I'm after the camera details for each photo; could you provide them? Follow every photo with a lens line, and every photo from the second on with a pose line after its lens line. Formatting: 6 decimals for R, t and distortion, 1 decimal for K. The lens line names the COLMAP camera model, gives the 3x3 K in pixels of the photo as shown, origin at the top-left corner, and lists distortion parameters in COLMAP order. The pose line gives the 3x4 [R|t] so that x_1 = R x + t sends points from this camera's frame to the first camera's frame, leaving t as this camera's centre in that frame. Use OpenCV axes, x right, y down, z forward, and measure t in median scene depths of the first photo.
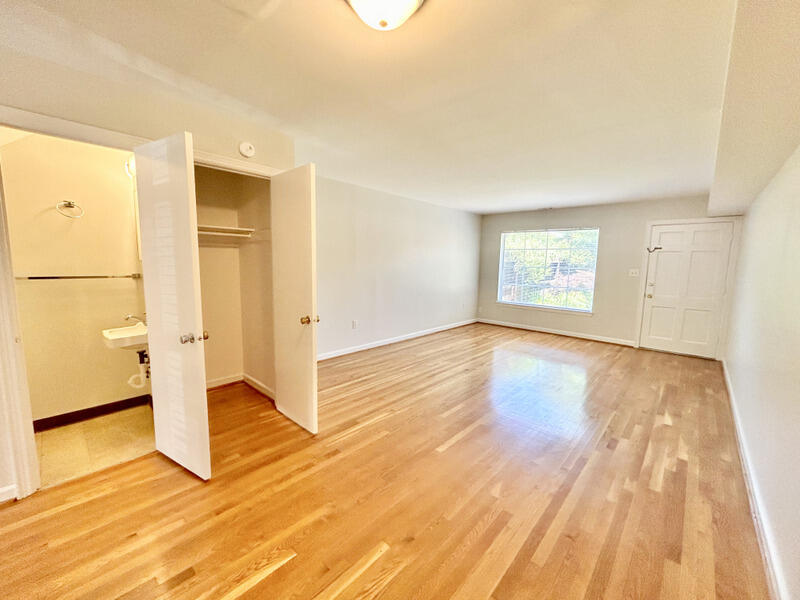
lens RADIAL K [[325.4, 0, 405.8], [0, 325.4, 299.2], [0, 0, 1]] dist [0.003185, -0.000185]
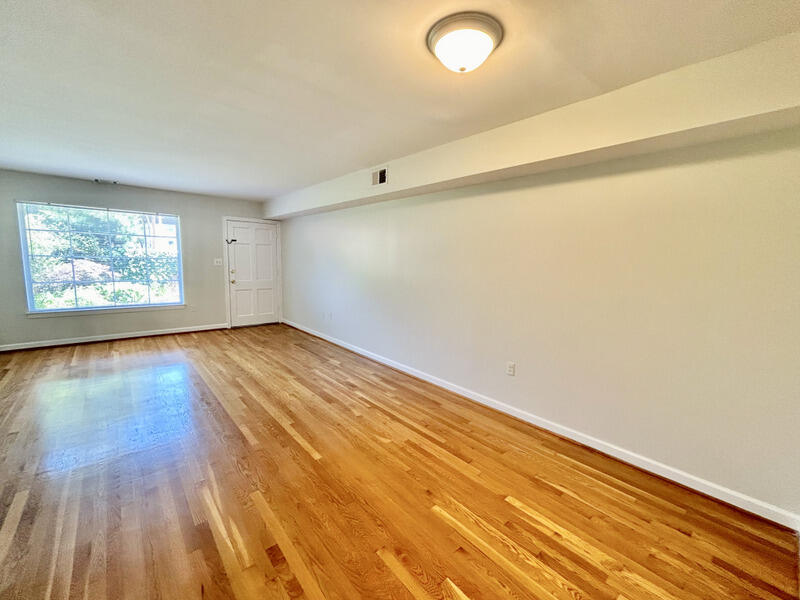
lens RADIAL K [[325.4, 0, 398.3], [0, 325.4, 303.1], [0, 0, 1]] dist [0.003185, -0.000185]
pose [[0.124635, -0.153120, 0.980316, -0.569922], [0.095098, 0.985315, 0.141810, -0.075922], [-0.987635, 0.075552, 0.137367, 0.466134]]
